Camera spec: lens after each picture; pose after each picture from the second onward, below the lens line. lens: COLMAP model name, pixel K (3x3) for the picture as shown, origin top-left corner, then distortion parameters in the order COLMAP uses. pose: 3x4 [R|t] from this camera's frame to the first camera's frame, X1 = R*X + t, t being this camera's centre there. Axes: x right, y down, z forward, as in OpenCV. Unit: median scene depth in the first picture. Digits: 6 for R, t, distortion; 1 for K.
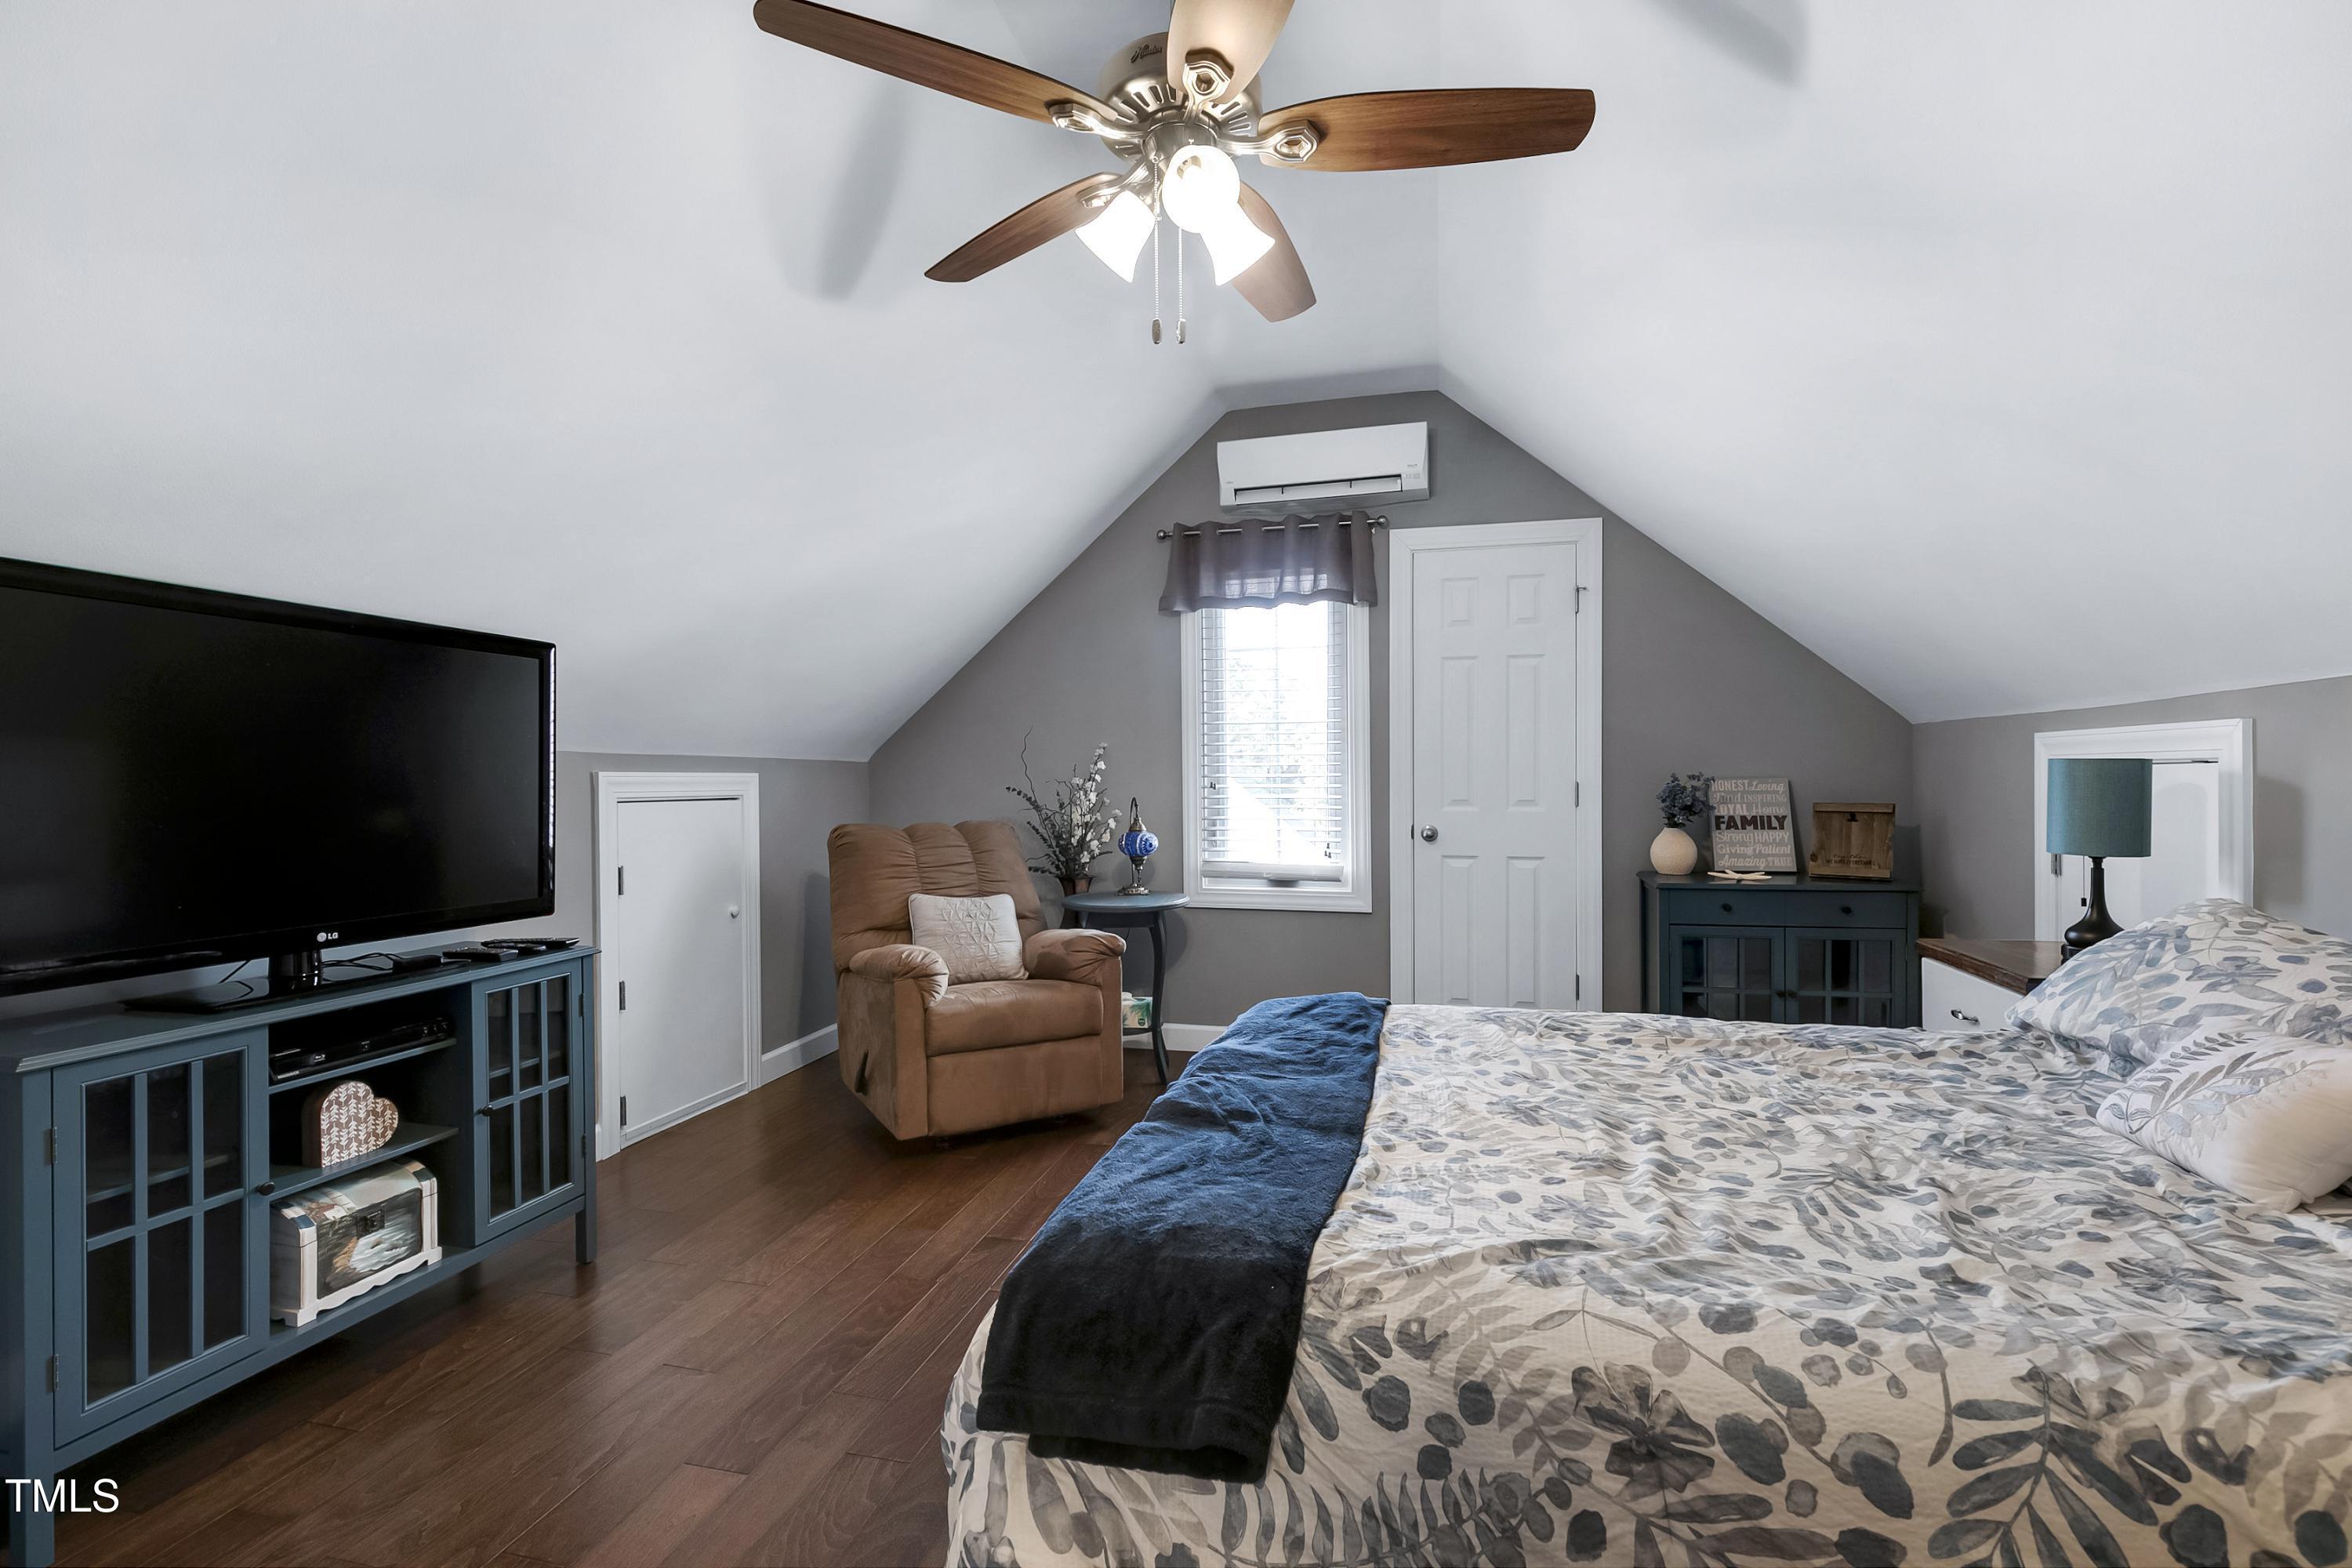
lens RADIAL K [[1061.6, 0, 1169.2], [0, 1061.6, 781.1], [0, 0, 1]] dist [0.008987, 0.000250]
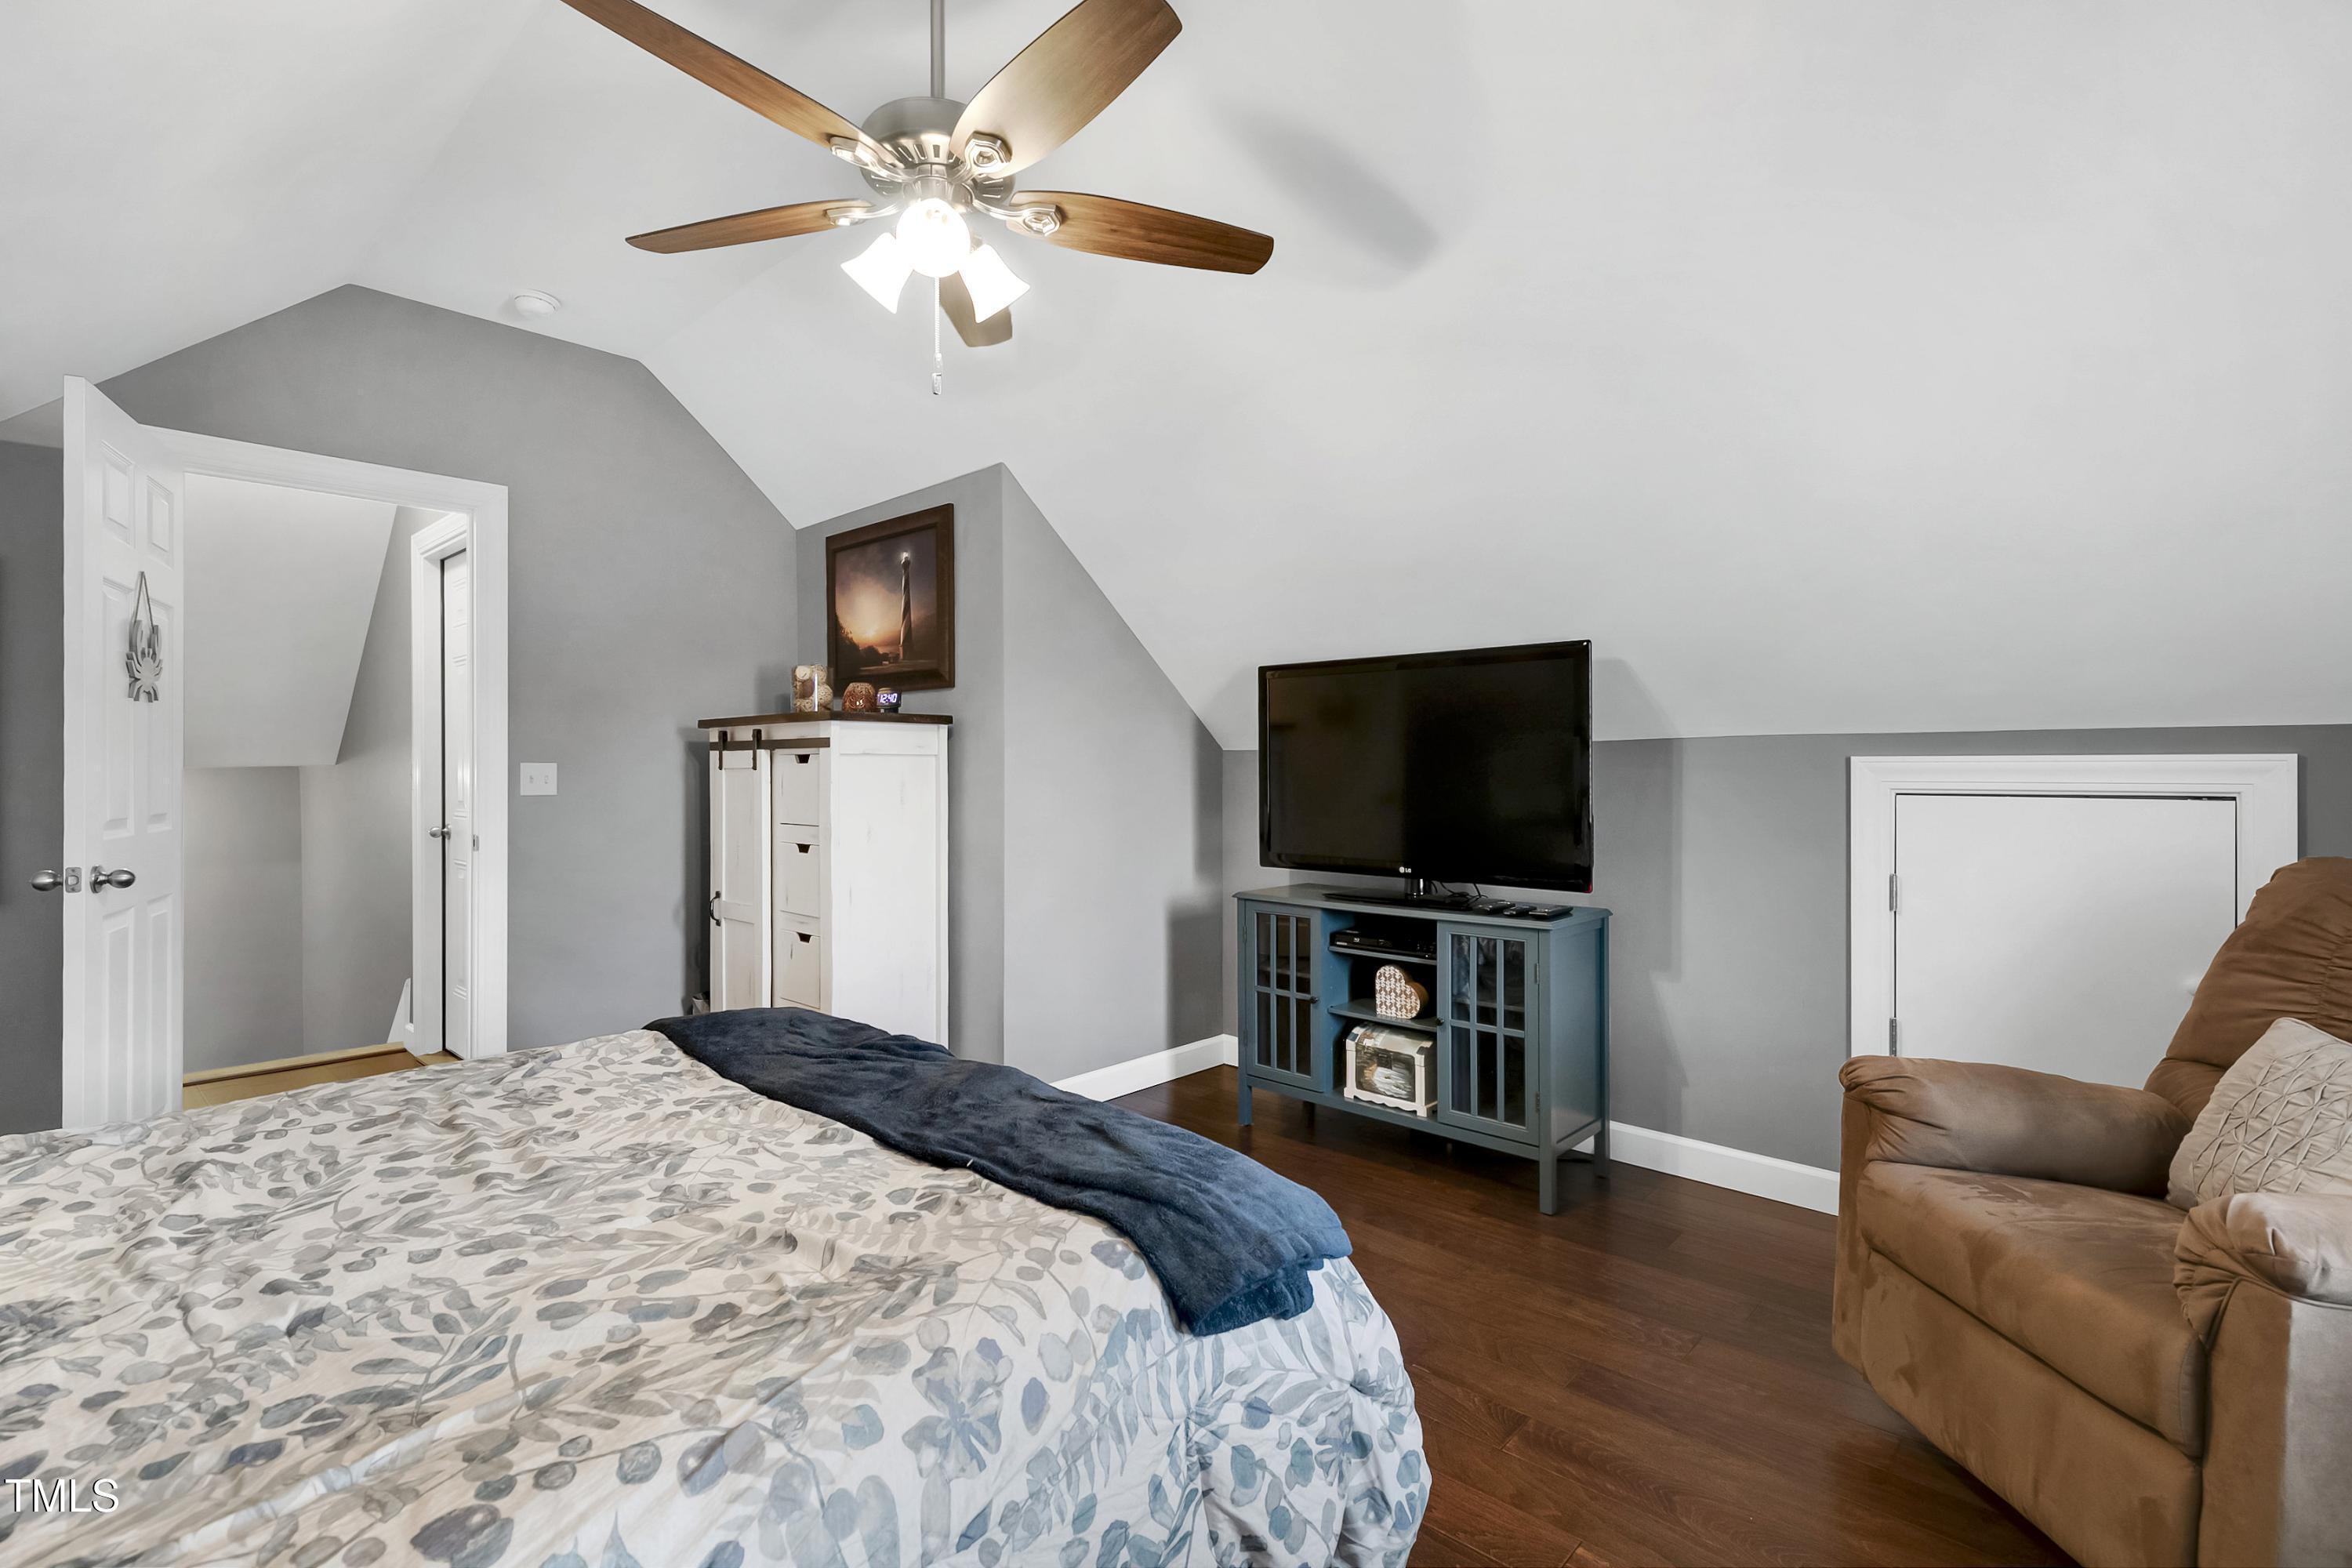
lens RADIAL K [[1061.6, 0, 1169.2], [0, 1061.6, 781.1], [0, 0, 1]] dist [0.008987, 0.000250]
pose [[-0.476037, 0.014780, -0.879301, 0.901922], [0.002812, 0.999879, 0.015285, -0.014159], [0.879421, 0.004804, -0.476021, 1.800974]]
